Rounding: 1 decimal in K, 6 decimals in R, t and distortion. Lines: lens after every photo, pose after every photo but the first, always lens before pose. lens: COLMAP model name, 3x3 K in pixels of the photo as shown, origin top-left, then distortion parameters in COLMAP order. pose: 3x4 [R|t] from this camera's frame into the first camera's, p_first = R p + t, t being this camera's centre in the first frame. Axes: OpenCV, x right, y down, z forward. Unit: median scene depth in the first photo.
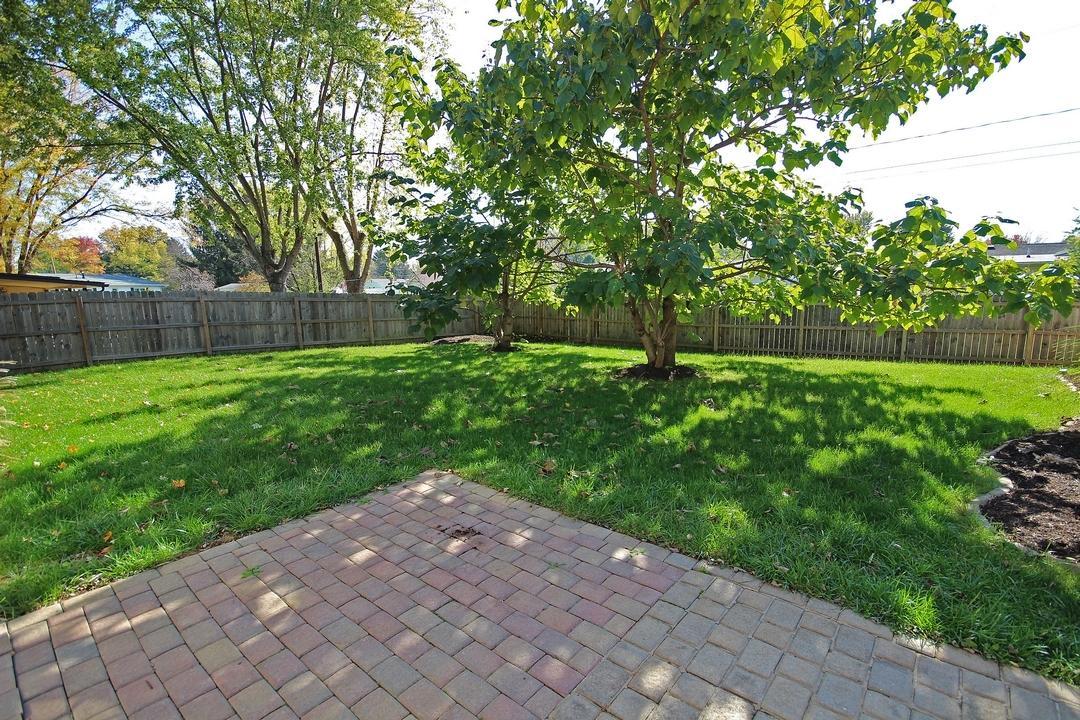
lens RADIAL K [[490.4, 0, 535.6], [0, 490.4, 369.8], [0, 0, 1]] dist [-0.017860, -0.003488]
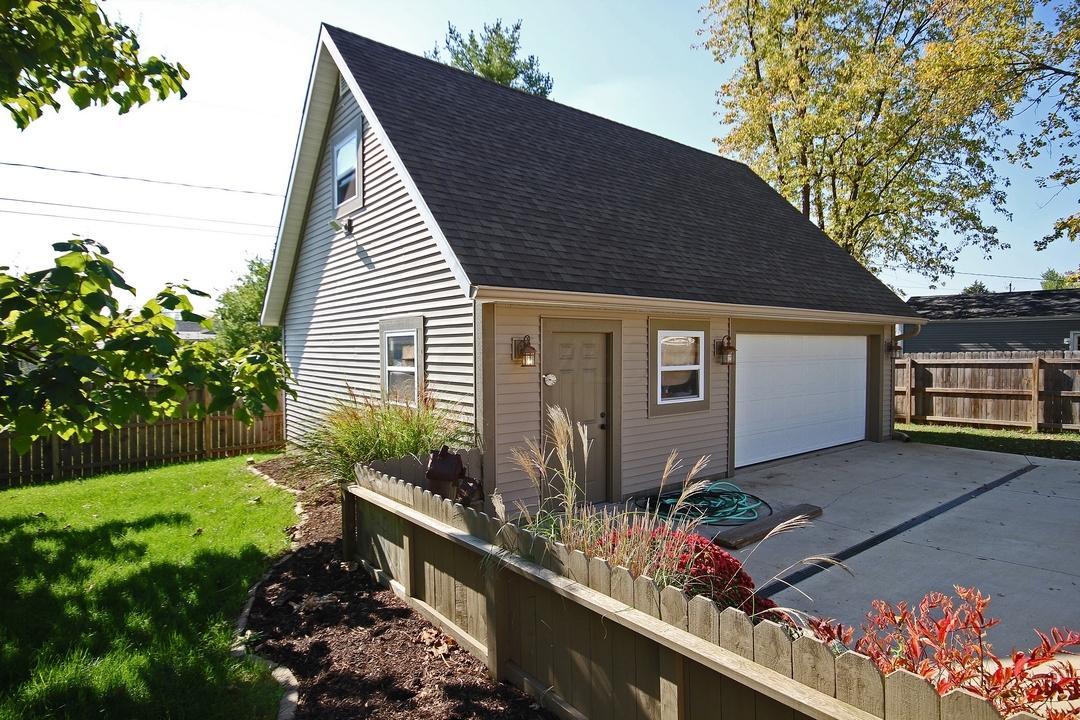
lens RADIAL K [[584.5, 0, 539.0], [0, 584.5, 364.4], [0, 0, 1]] dist [0.018197, -0.001503]
pose [[0.216491, -0.001049, 0.976284, 0.173364], [0.164216, 0.985791, -0.035355, -0.070023], [-0.962375, 0.167976, 0.213587, 0.275779]]
